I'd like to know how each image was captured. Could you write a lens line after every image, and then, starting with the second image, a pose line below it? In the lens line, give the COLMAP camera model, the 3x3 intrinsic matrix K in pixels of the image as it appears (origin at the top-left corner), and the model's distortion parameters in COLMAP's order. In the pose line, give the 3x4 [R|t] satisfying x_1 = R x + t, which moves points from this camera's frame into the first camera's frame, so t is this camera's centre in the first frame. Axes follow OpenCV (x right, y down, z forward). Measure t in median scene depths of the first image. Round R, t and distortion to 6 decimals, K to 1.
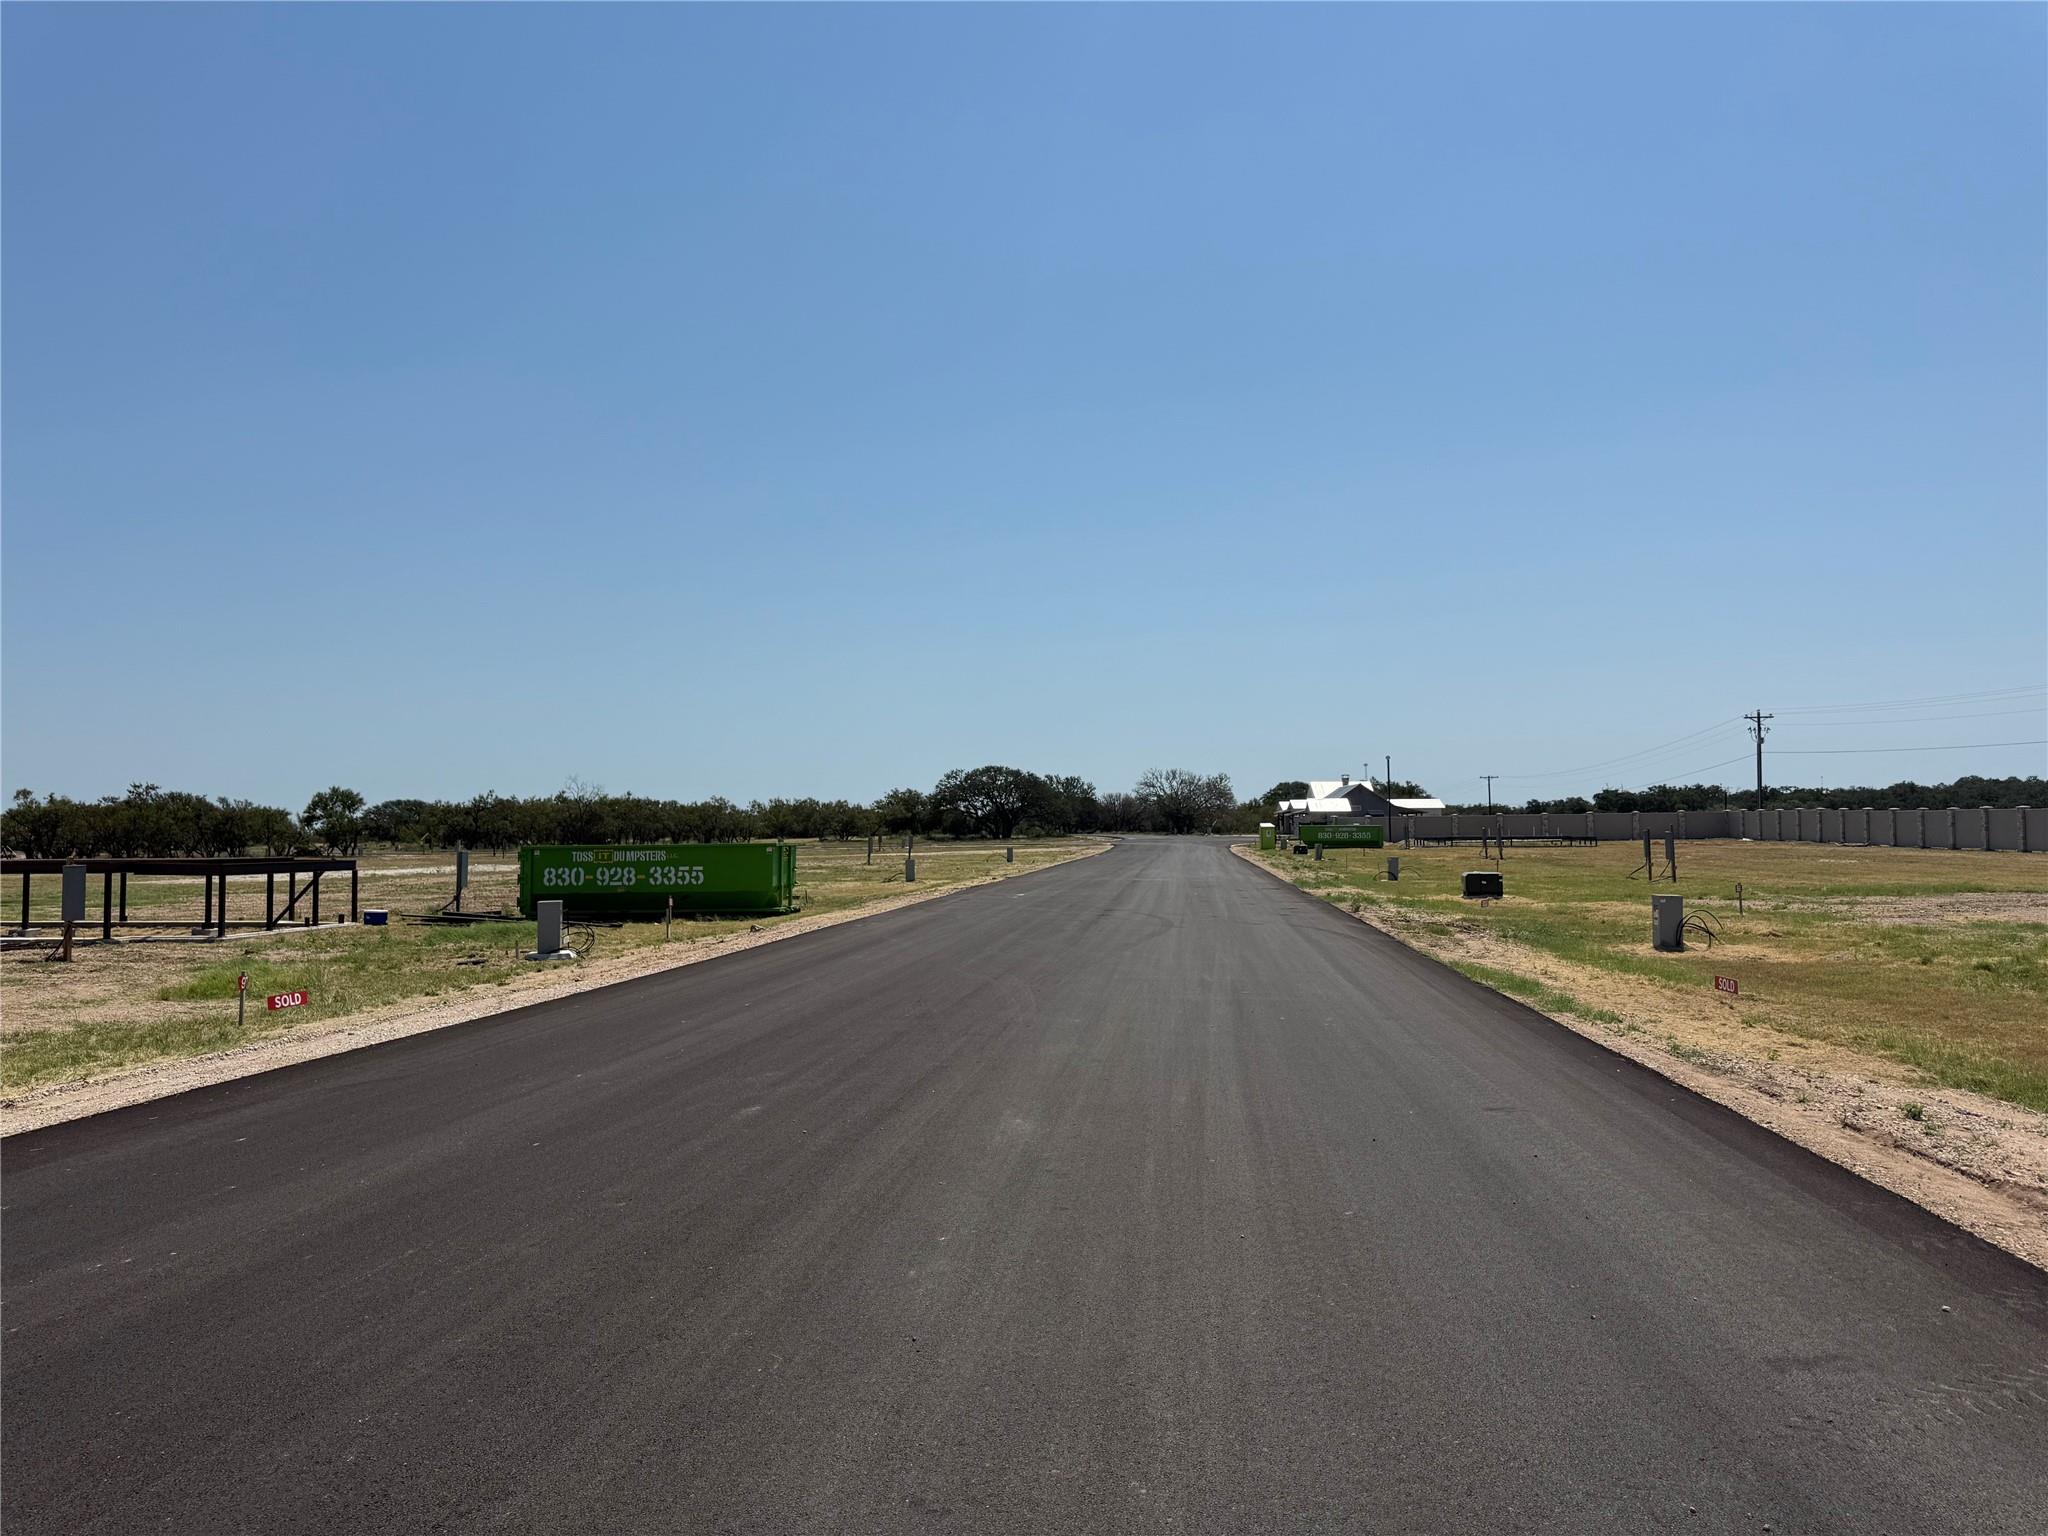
lens RADIAL K [[1403.3, 0, 1021.3], [0, 1403.3, 763.0], [0, 0, 1]] dist [0.042962, -0.060780]
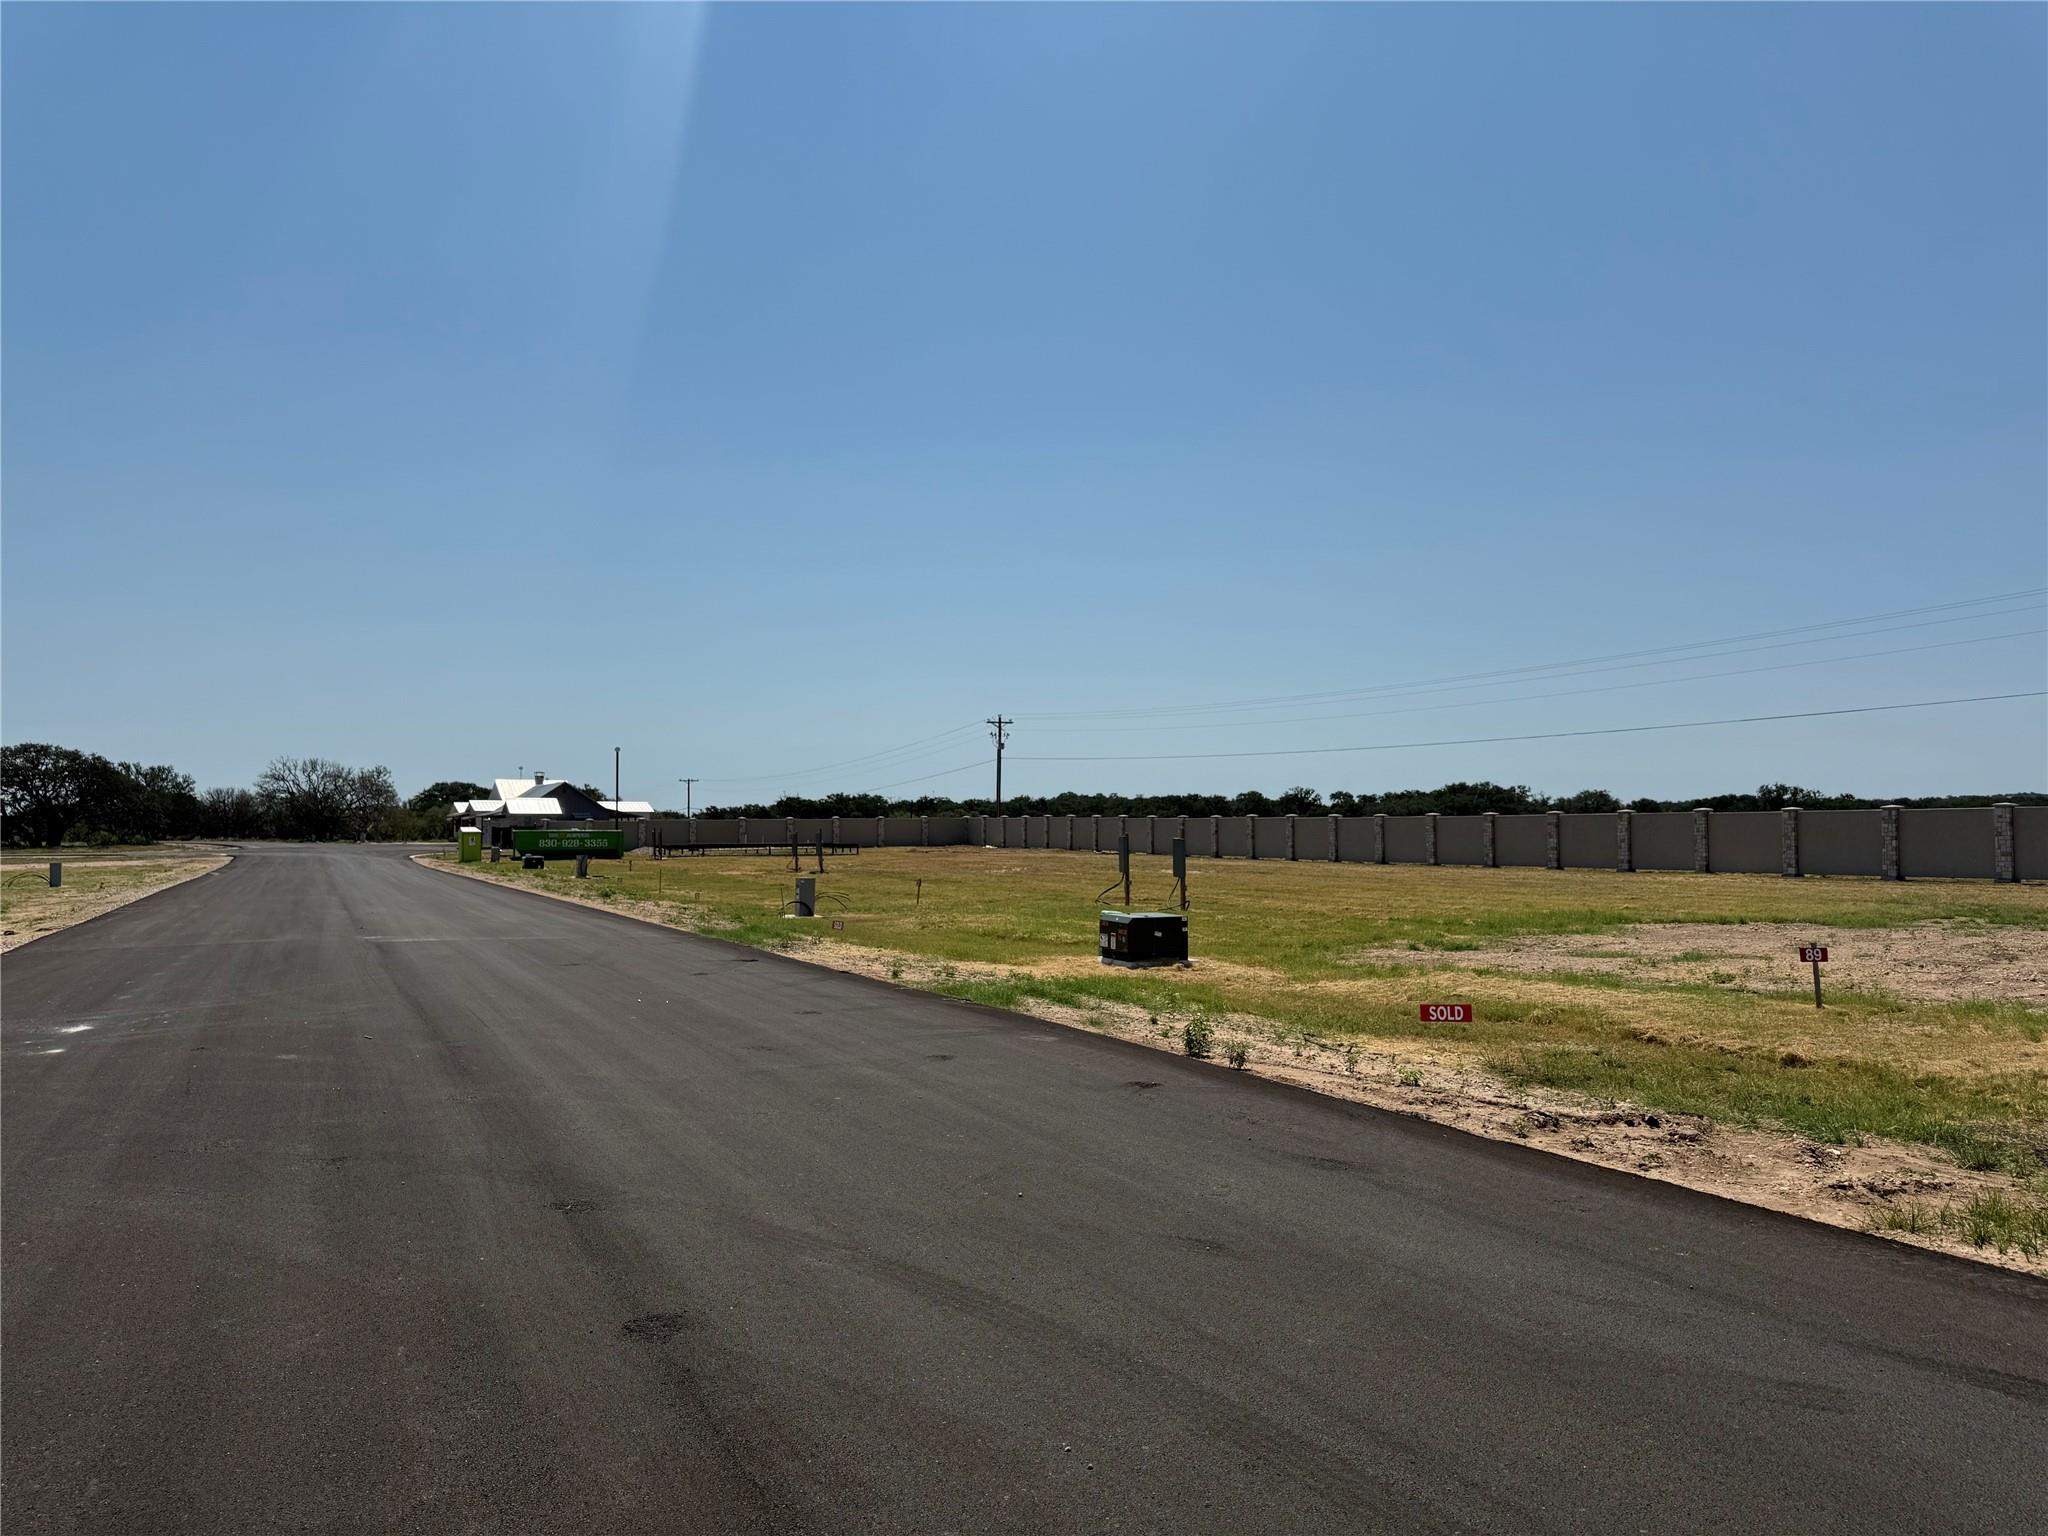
lens RADIAL K [[1403.3, 0, 1039.9], [0, 1403.3, 756.8], [0, 0, 1]] dist [0.042962, -0.060780]
pose [[0.826759, 0.035967, 0.561406, -0.000412], [-0.030631, 0.999352, -0.018916, 0.006174], [-0.561722, -0.001557, 0.827324, 0.121408]]
